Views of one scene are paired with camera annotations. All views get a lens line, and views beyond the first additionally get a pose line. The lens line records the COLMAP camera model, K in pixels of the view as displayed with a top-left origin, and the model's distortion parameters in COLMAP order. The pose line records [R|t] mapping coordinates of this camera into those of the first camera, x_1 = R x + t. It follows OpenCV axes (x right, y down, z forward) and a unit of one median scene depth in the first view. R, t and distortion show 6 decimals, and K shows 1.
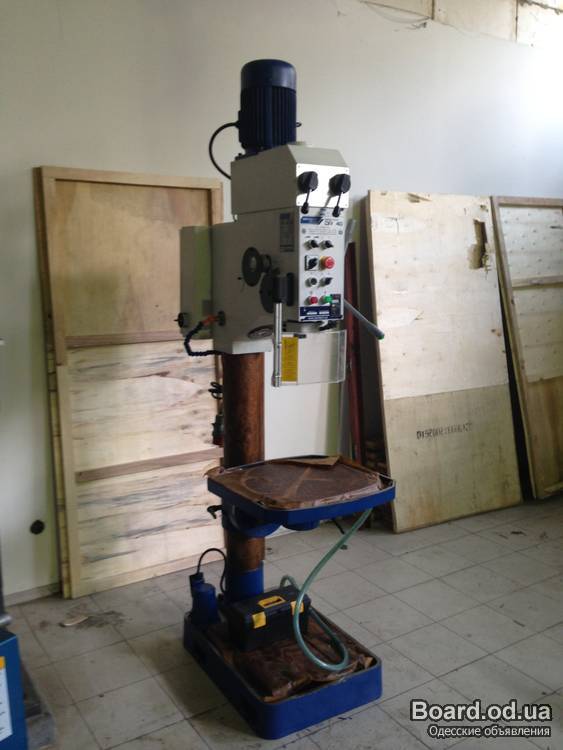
lens RADIAL K [[692.6, 0, 283.3], [0, 692.6, 377.5], [0, 0, 1]] dist [0.041300, 0.000000]
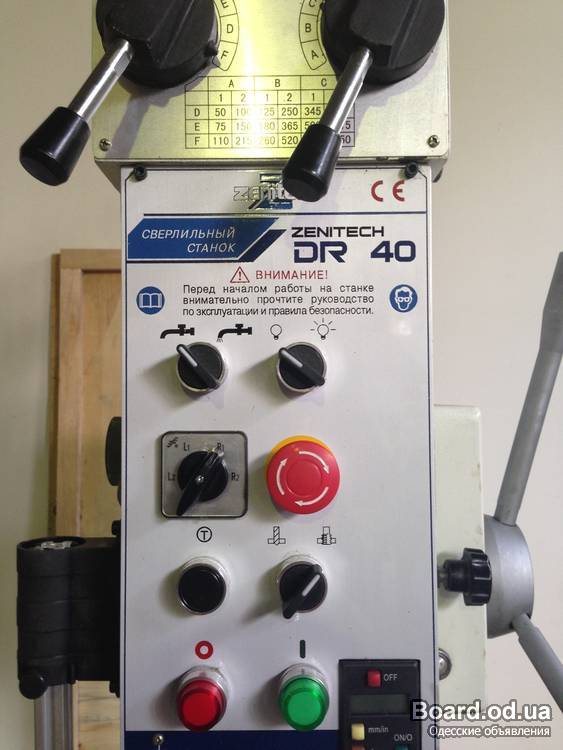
lens RADIAL K [[692.6, 0, 282.4], [0, 692.6, 374.5], [0, 0, 1]] dist [0.041300, 0.000000]
pose [[0.850284, -0.023198, -0.525812, 0.148447], [-0.075806, 0.983214, -0.165963, -0.161291], [0.520836, 0.180976, 0.834253, 0.852104]]
